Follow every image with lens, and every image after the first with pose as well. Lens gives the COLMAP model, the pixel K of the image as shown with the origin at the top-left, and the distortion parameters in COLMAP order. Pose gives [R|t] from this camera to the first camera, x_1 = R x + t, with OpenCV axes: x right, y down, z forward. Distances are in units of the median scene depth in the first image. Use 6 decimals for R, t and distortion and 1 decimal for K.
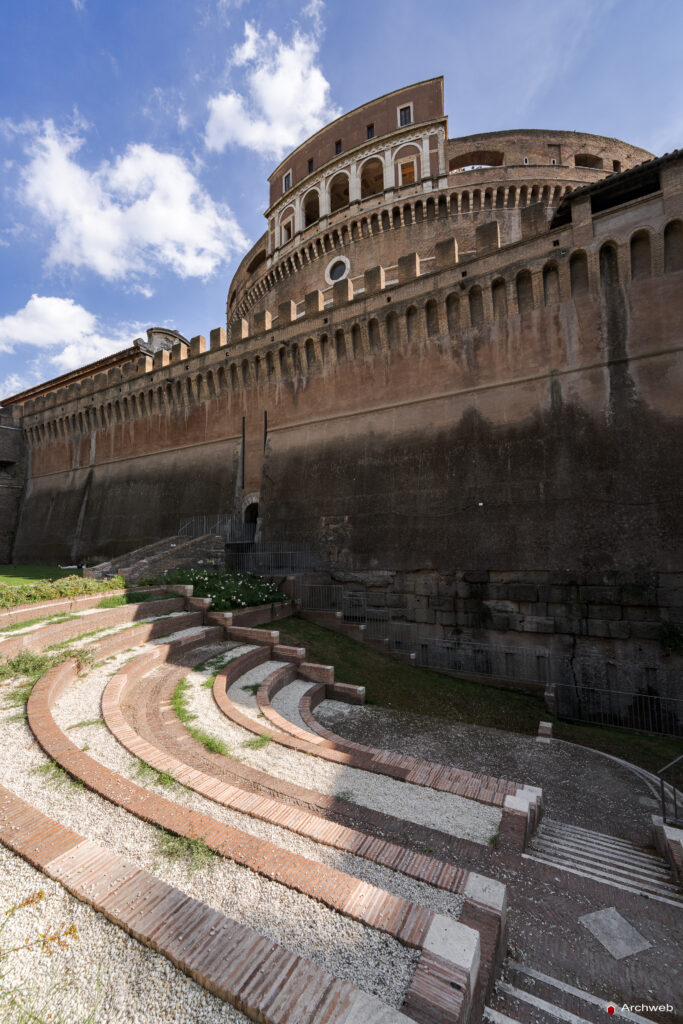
lens RADIAL K [[415.8, 0, 341.5], [0, 415.8, 512.0], [0, 0, 1]] dist [0.001484, -0.002894]
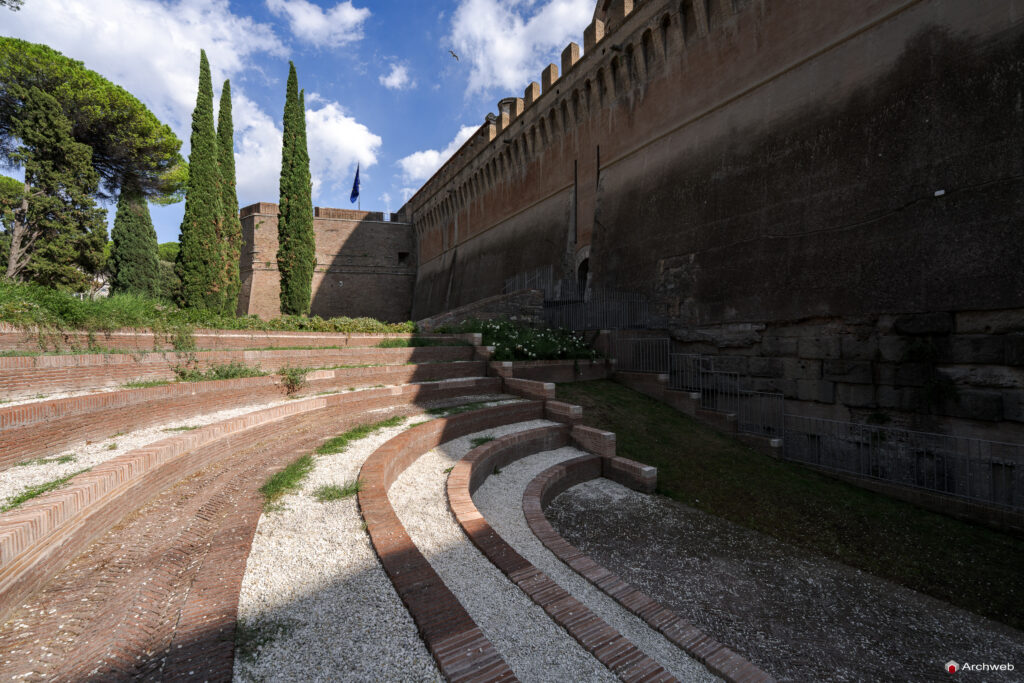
lens RADIAL K [[415.8, 0, 509.8], [0, 415.8, 339.7], [0, 0, 1]] dist [0.001484, -0.002894]
pose [[0.865601, 0.002198, -0.500729, 0.090867], [0.040232, 0.996452, 0.073922, 0.084147], [0.499115, -0.084132, 0.862442, 0.176975]]
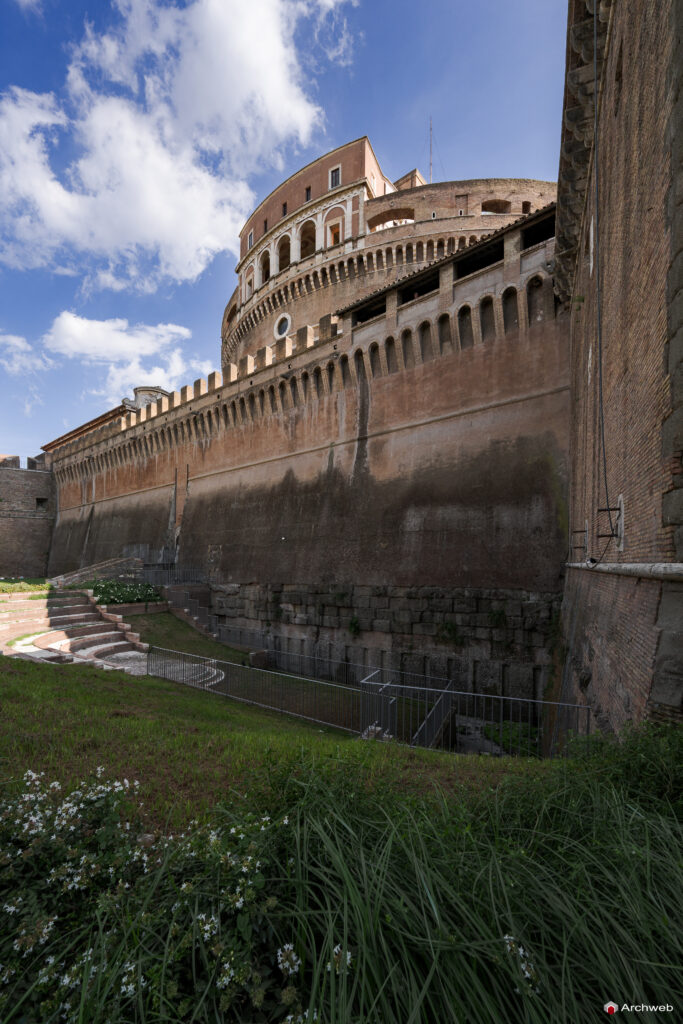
lens RADIAL K [[446.3, 0, 352.7], [0, 446.3, 563.2], [0, 0, 1]] dist [0.000243, -0.000685]
pose [[0.986937, 0.006949, -0.160956, 0.629710], [0.005992, 0.996795, 0.079772, -0.042601], [0.160995, -0.079694, 0.983732, -0.380797]]
